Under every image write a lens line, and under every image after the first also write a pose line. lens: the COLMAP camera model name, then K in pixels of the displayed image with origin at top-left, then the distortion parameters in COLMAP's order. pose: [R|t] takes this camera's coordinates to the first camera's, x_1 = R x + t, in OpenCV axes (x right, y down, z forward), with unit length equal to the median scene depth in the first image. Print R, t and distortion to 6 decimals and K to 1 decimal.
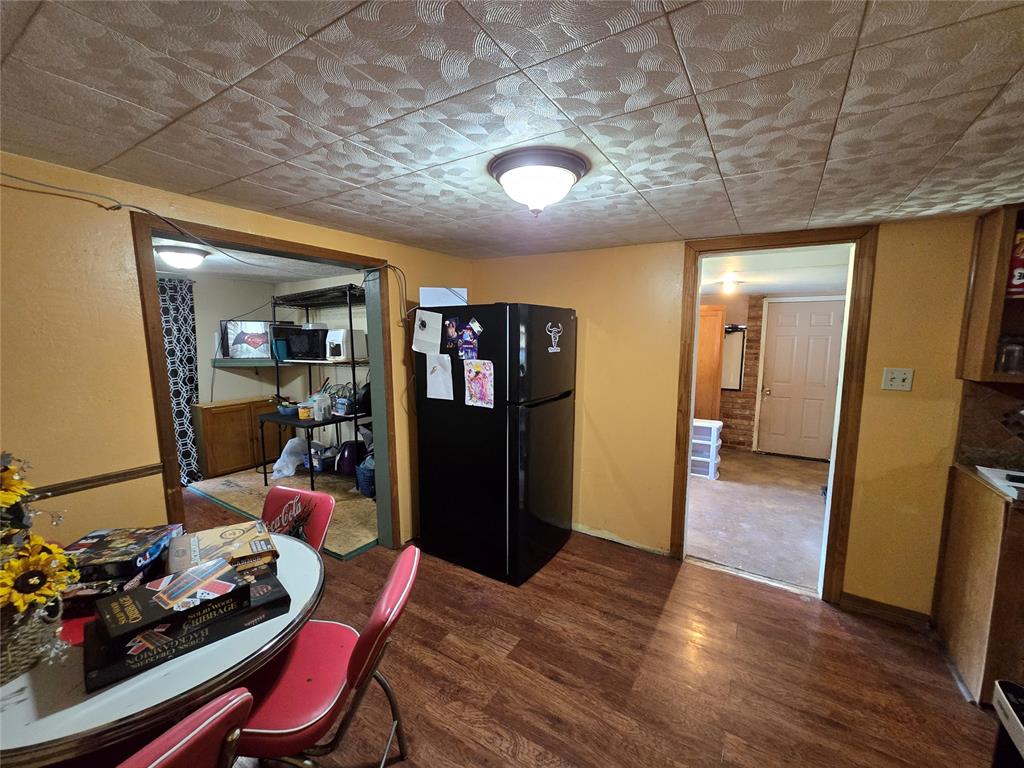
lens RADIAL K [[413.6, 0, 512.0], [0, 413.6, 383.4], [0, 0, 1]] dist [-0.003100, 0.000025]
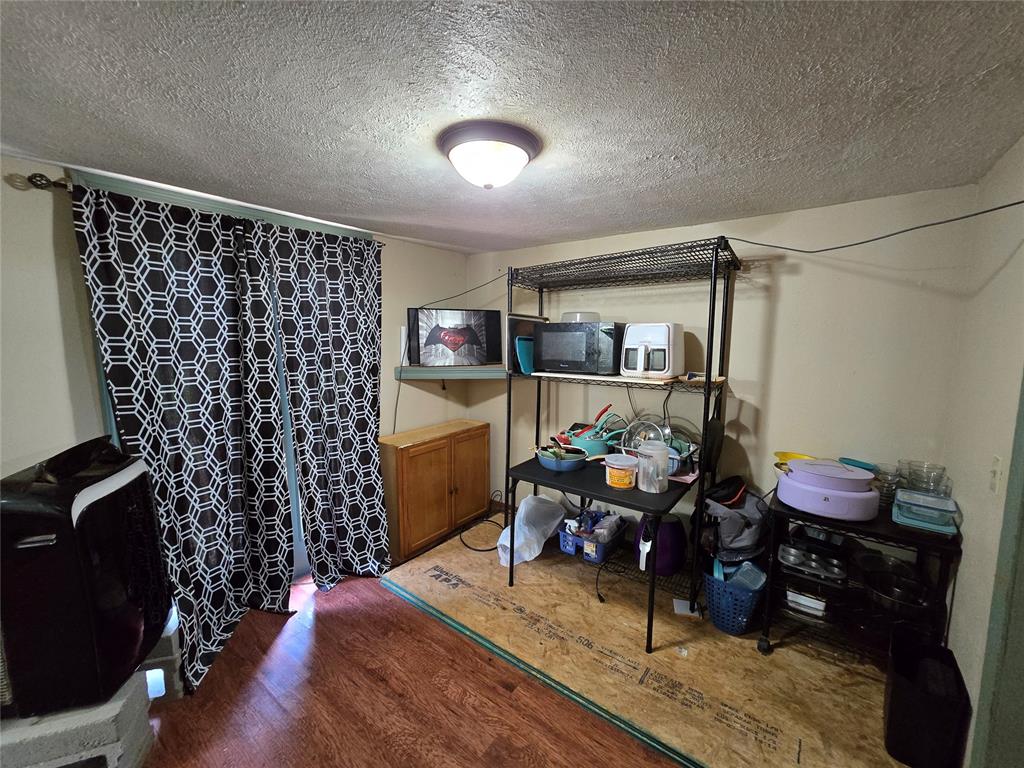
lens RADIAL K [[413.6, 0, 512.2], [0, 413.6, 383.7], [0, 0, 1]] dist [-0.003100, 0.000025]
pose [[0.996912, 0.017006, -0.076668, -0.504028], [-0.016192, 0.999806, 0.011223, -0.044426], [0.076844, -0.009947, 0.996994, 0.374353]]
